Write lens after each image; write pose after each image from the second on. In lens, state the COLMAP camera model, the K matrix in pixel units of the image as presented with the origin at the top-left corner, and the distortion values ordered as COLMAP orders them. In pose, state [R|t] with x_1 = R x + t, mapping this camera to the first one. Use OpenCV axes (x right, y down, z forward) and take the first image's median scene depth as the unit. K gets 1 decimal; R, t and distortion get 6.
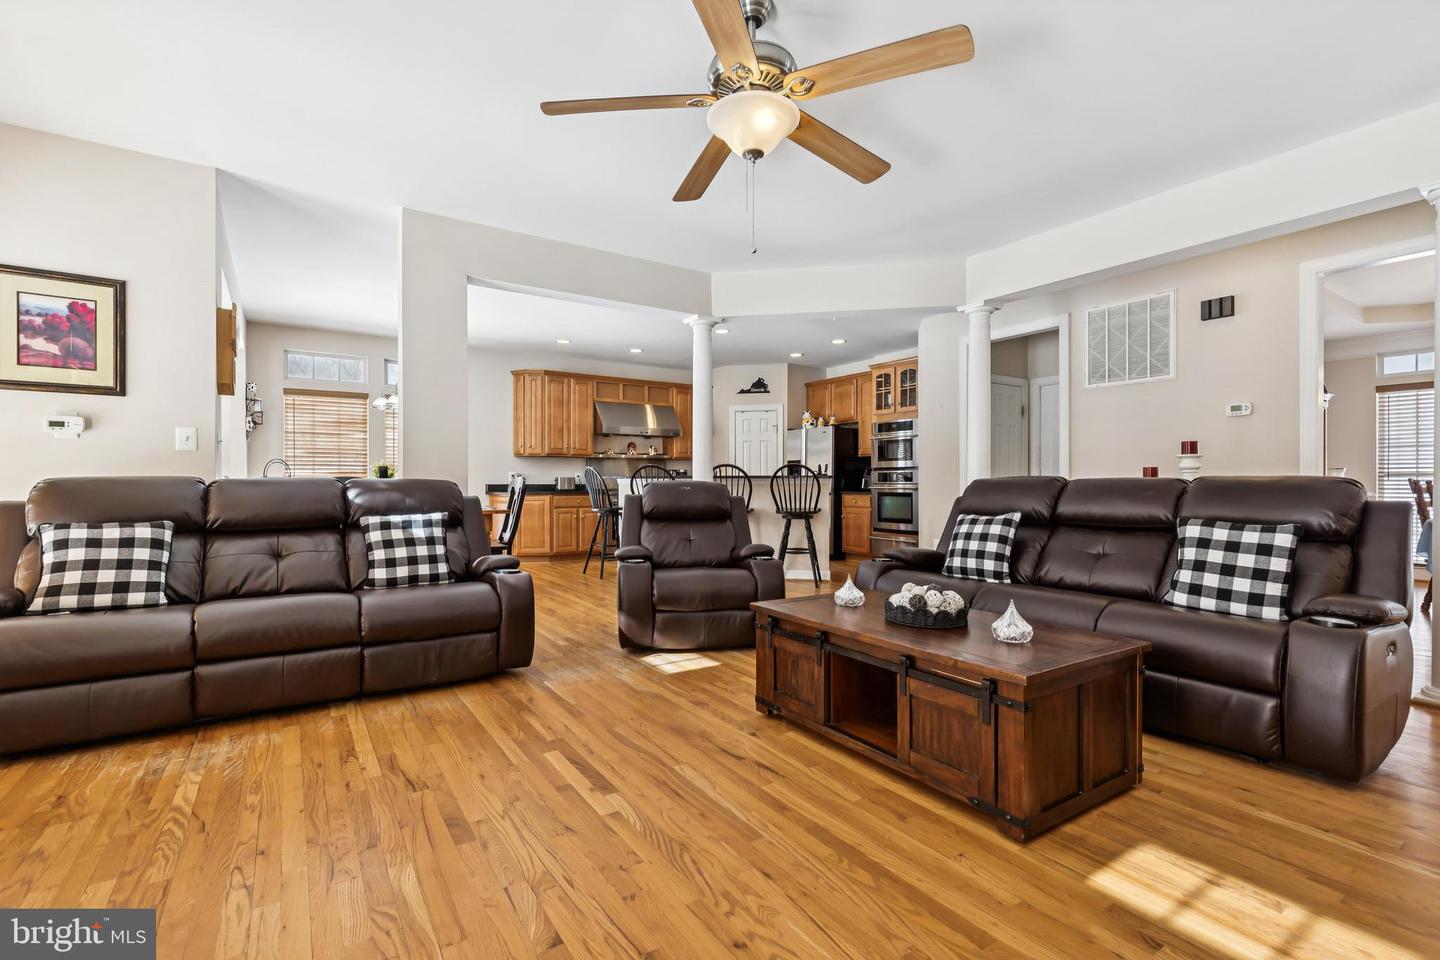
lens RADIAL K [[653.2, 0, 716.8], [0, 653.2, 474.5], [0, 0, 1]] dist [0.001738, 0.000039]
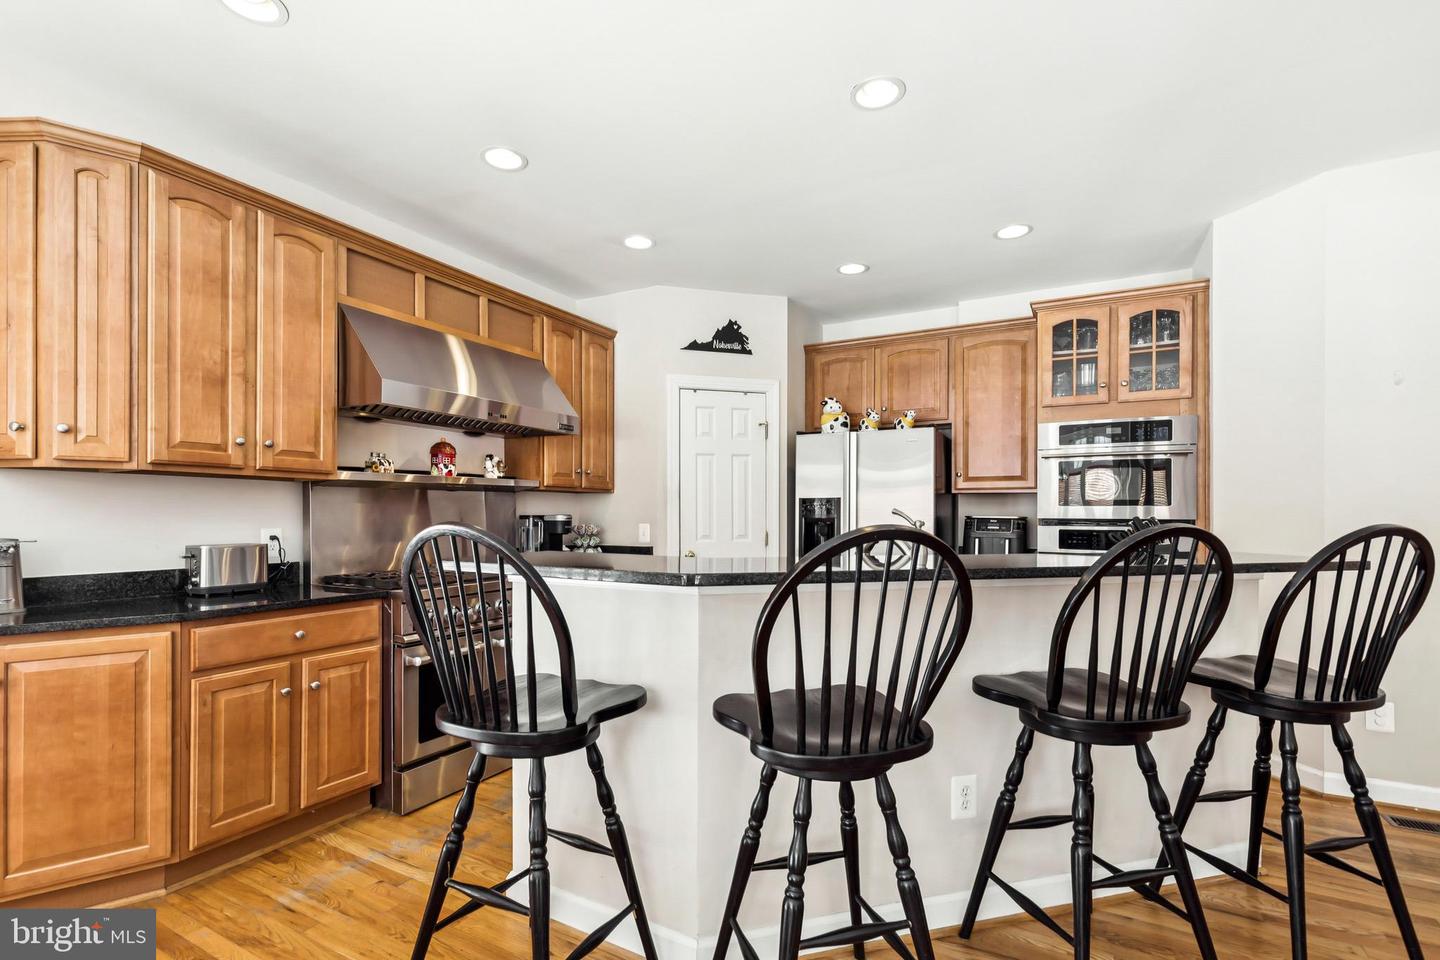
lens RADIAL K [[653.2, 0, 709.3], [0, 653.2, 509.5], [0, 0, 1]] dist [0.001738, 0.000039]
pose [[0.887608, 0.007352, 0.460541, -0.181932], [-0.010363, 0.999938, 0.004010, -0.015656], [-0.460483, -0.008332, 0.887629, 0.659884]]
